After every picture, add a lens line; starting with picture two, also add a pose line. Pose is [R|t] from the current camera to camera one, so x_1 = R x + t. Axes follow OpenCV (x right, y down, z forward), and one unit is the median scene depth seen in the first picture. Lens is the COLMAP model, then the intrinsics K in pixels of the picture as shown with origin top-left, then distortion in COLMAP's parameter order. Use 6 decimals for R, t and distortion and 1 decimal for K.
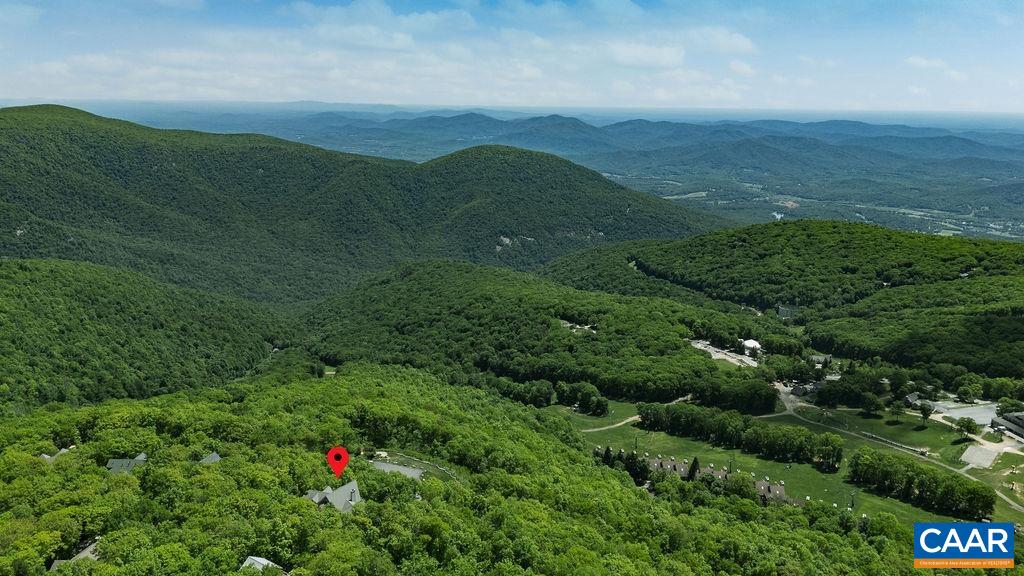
lens RADIAL K [[759.1, 0, 508.7], [0, 759.1, 285.5], [0, 0, 1]] dist [0.065467, -0.076134]
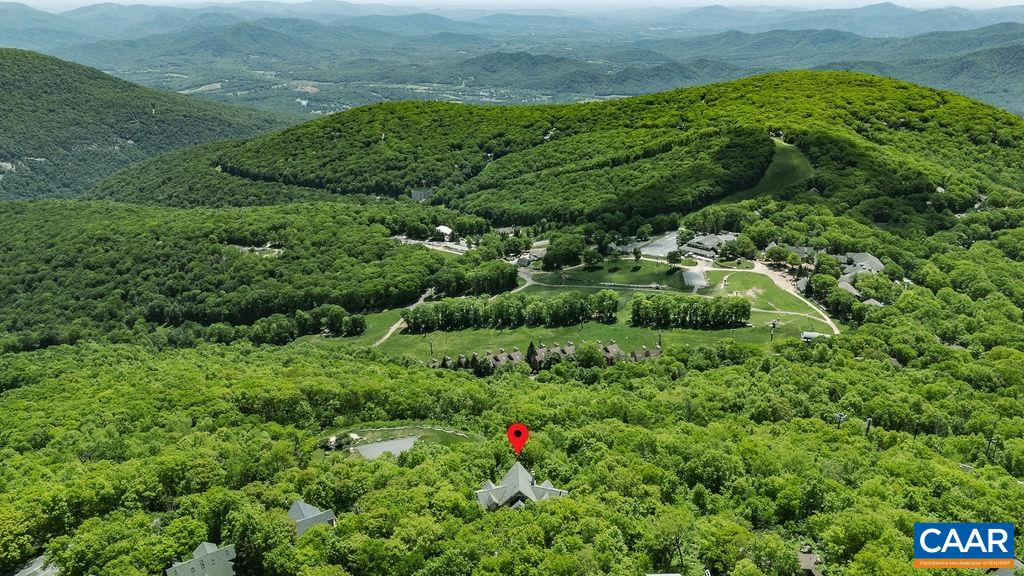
lens RADIAL K [[759.1, 0, 508.7], [0, 759.1, 285.5], [0, 0, 1]] dist [0.065467, -0.076134]
pose [[0.790997, -0.235447, 0.564702, -0.221631], [0.152807, 0.969762, 0.190292, -0.034038], [-0.592430, -0.064230, 0.803057, 0.118634]]
